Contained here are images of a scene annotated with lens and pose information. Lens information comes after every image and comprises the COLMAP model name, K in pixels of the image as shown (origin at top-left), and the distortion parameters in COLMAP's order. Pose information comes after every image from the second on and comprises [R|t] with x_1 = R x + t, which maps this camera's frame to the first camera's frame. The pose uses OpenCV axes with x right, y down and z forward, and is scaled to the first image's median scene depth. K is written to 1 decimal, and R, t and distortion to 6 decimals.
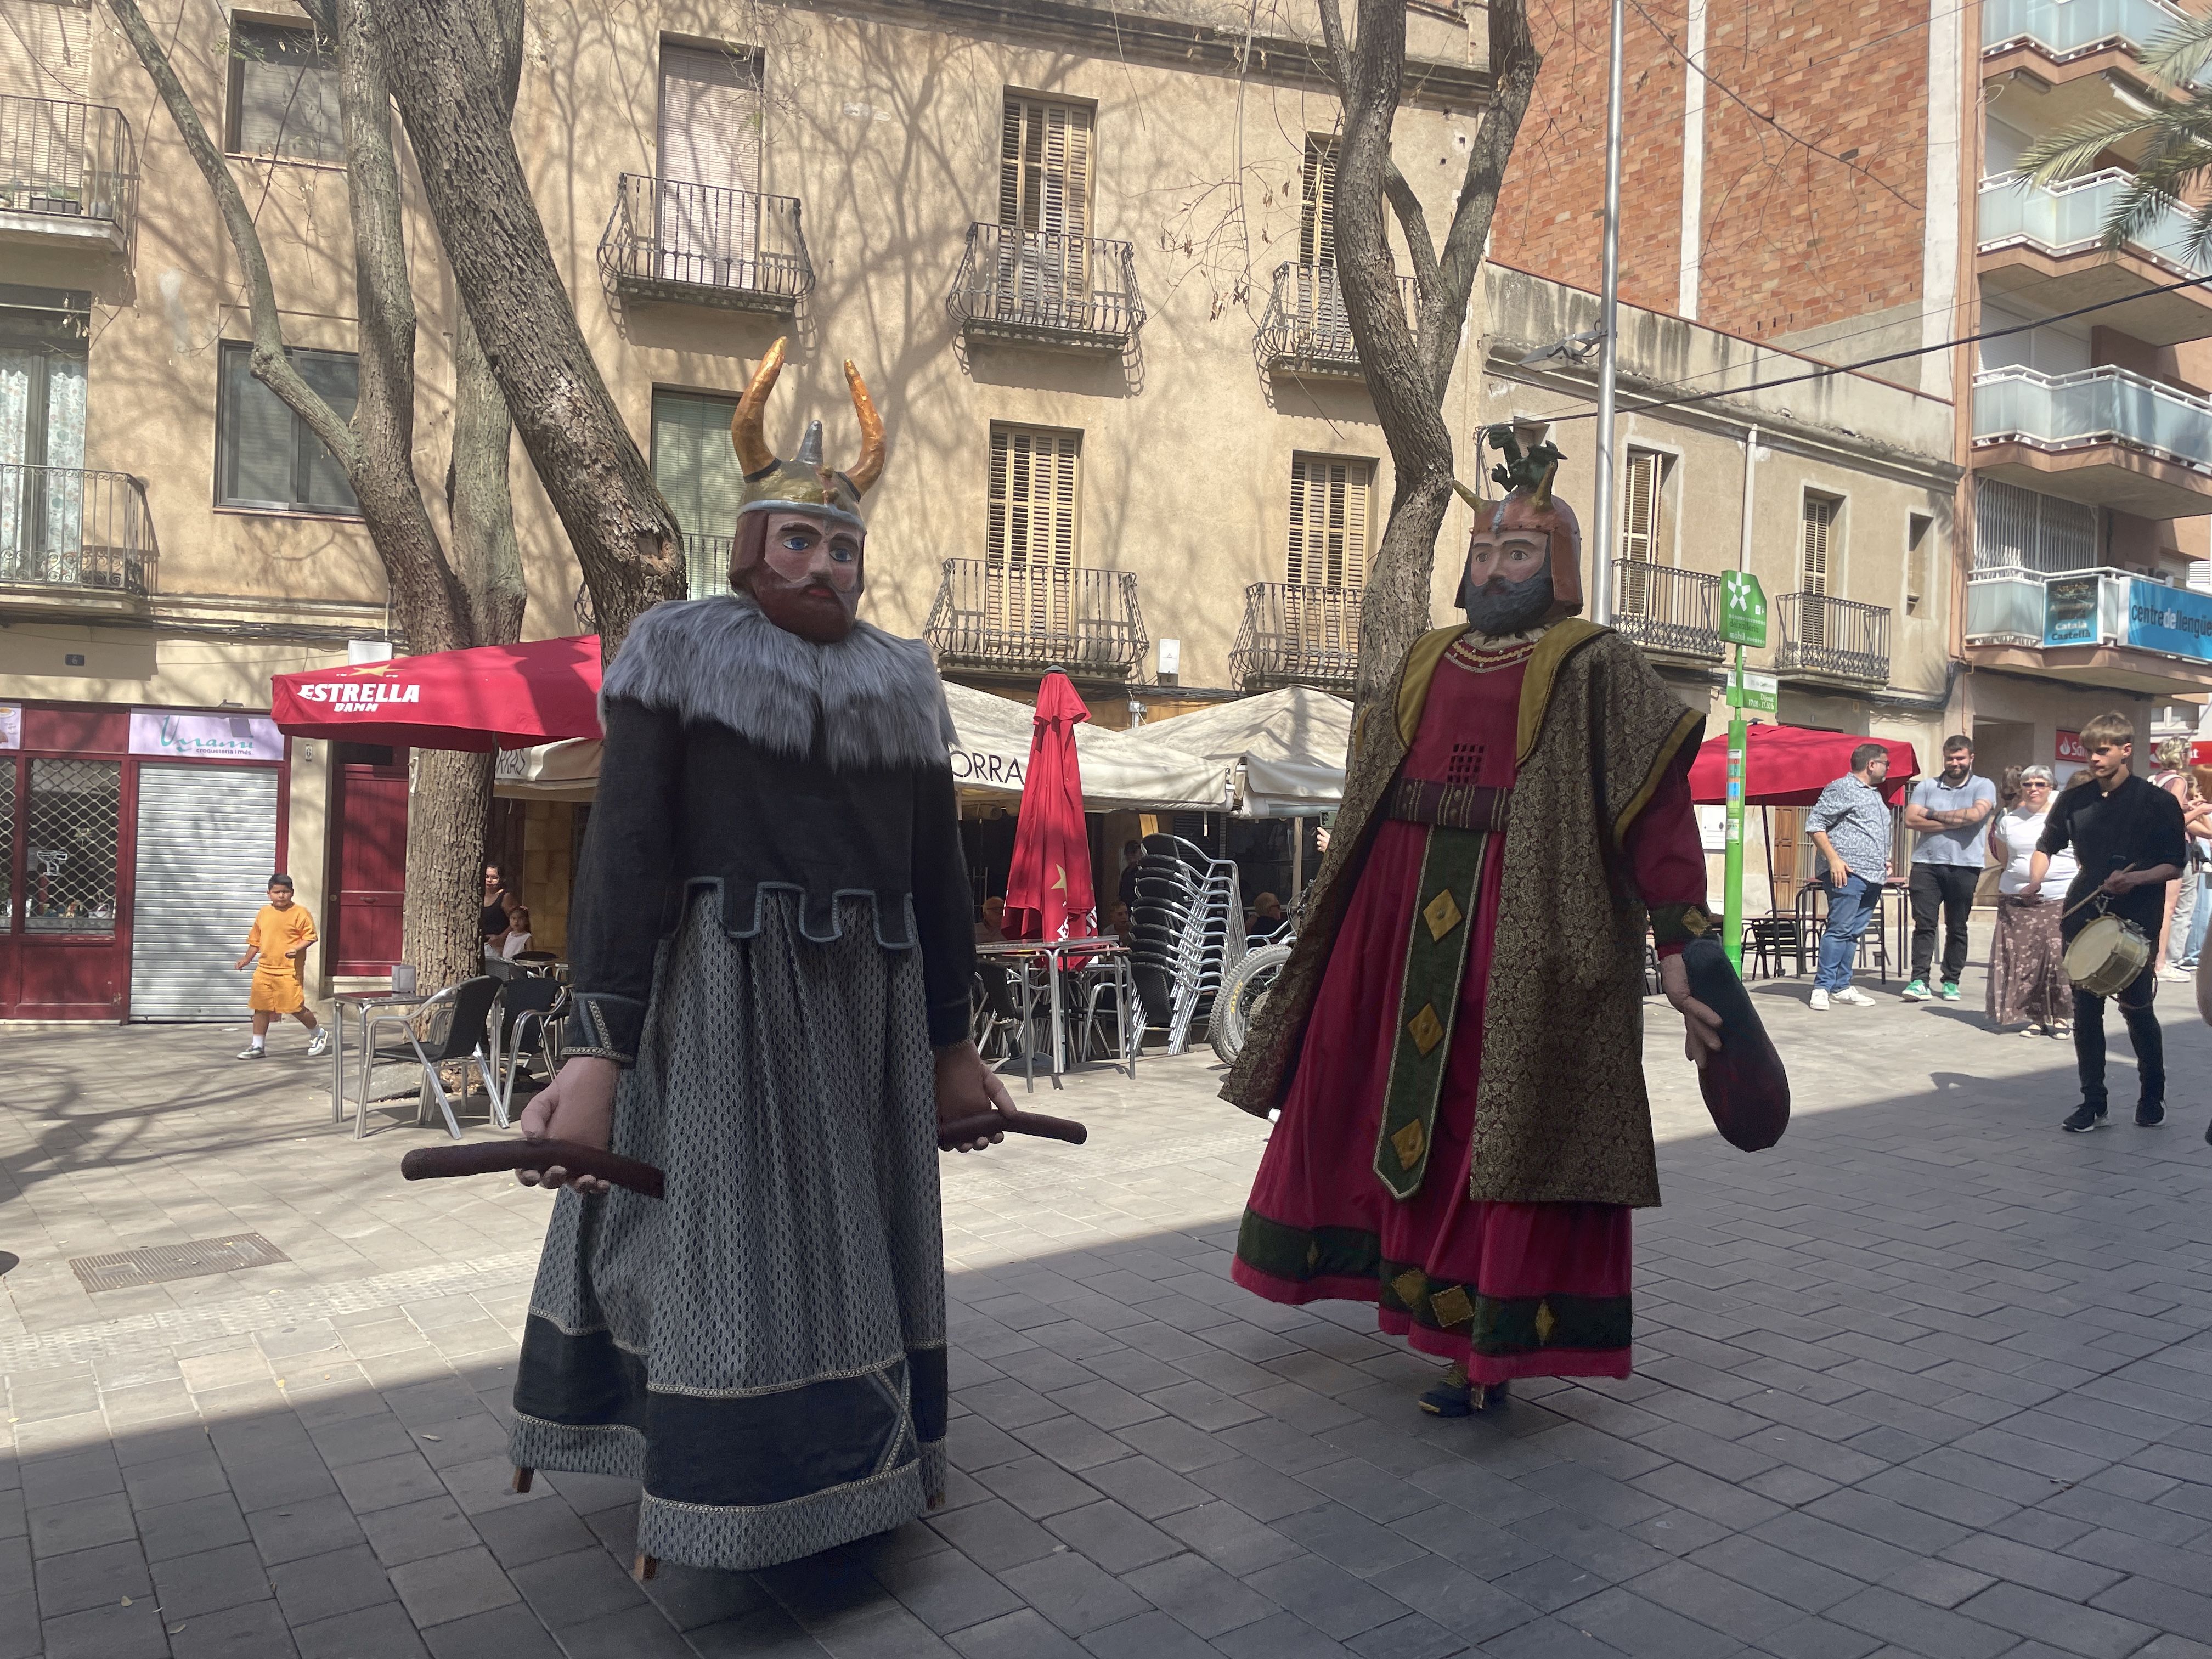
lens RADIAL K [[1648.5, 0, 1151.5], [0, 1648.5, 823.5], [0, 0, 1]] dist [0.102319, -0.131311]
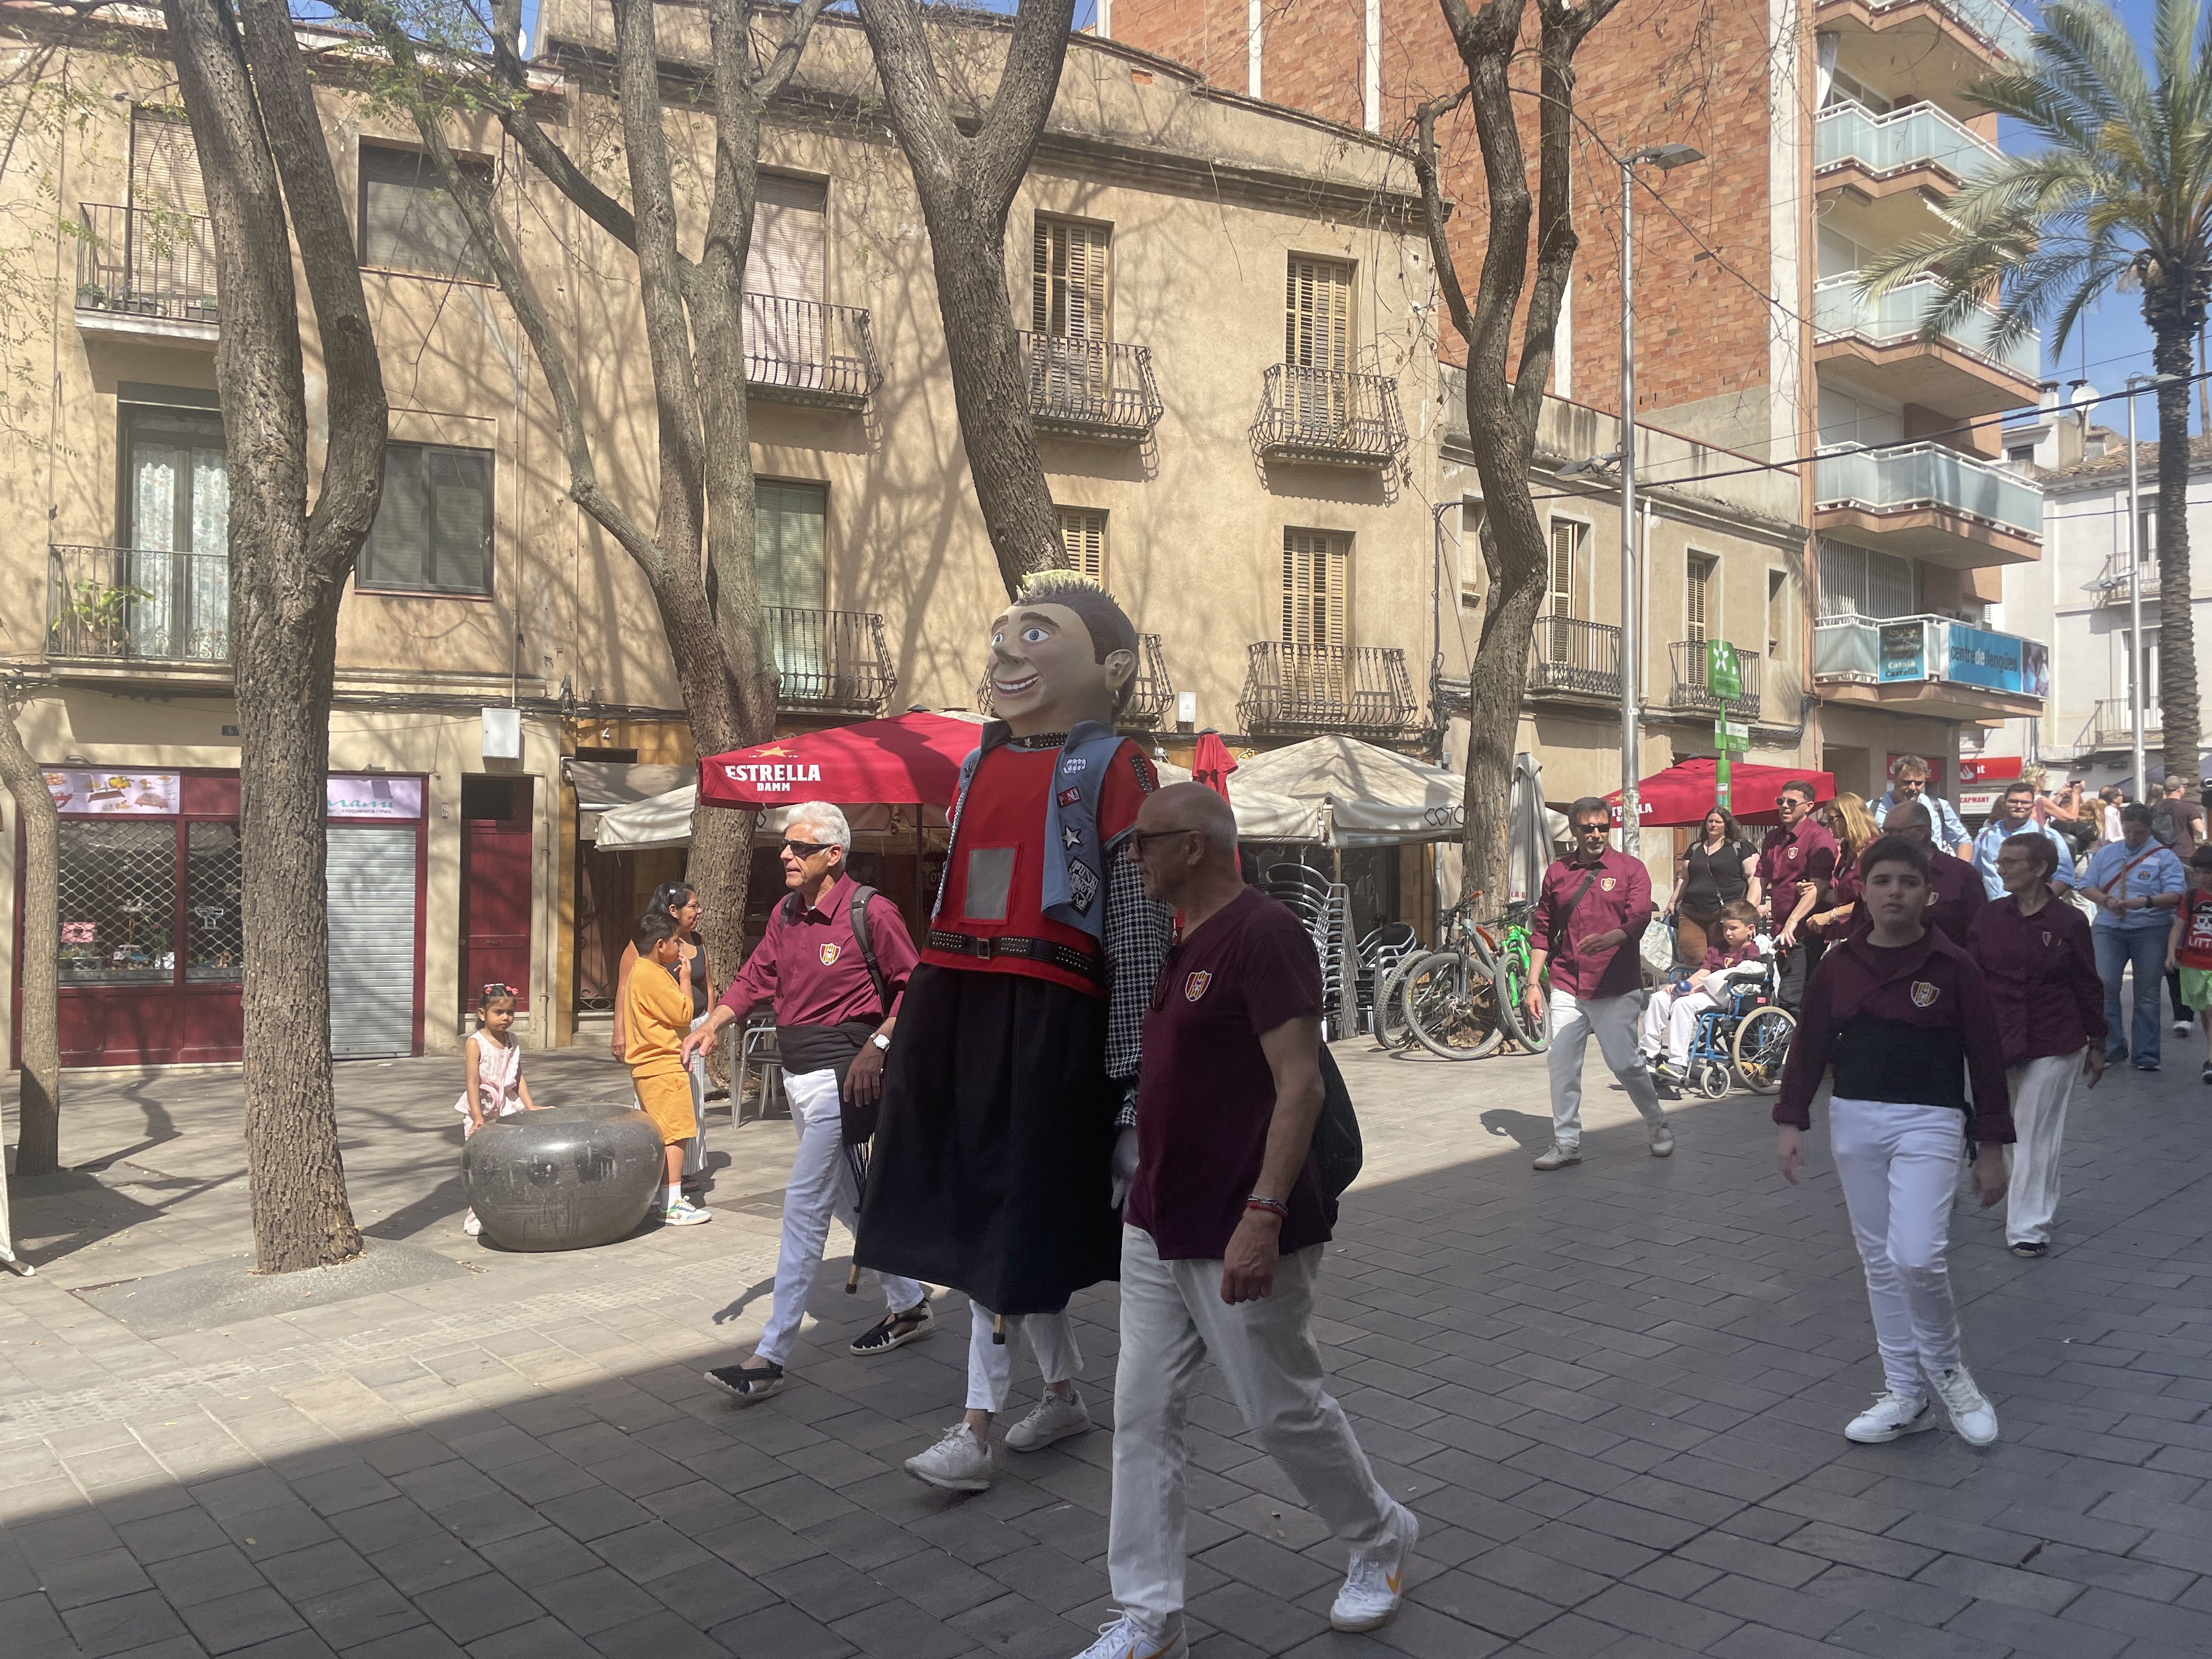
lens RADIAL K [[1669.1, 0, 1106.0], [0, 1669.1, 829.5], [0, 0, 1]] dist [0.100303, -0.126349]
pose [[0.993441, -0.024093, 0.111778, -0.171929], [0.025418, 0.999622, -0.010446, -0.006108], [-0.111484, 0.013218, 0.993678, -0.135911]]
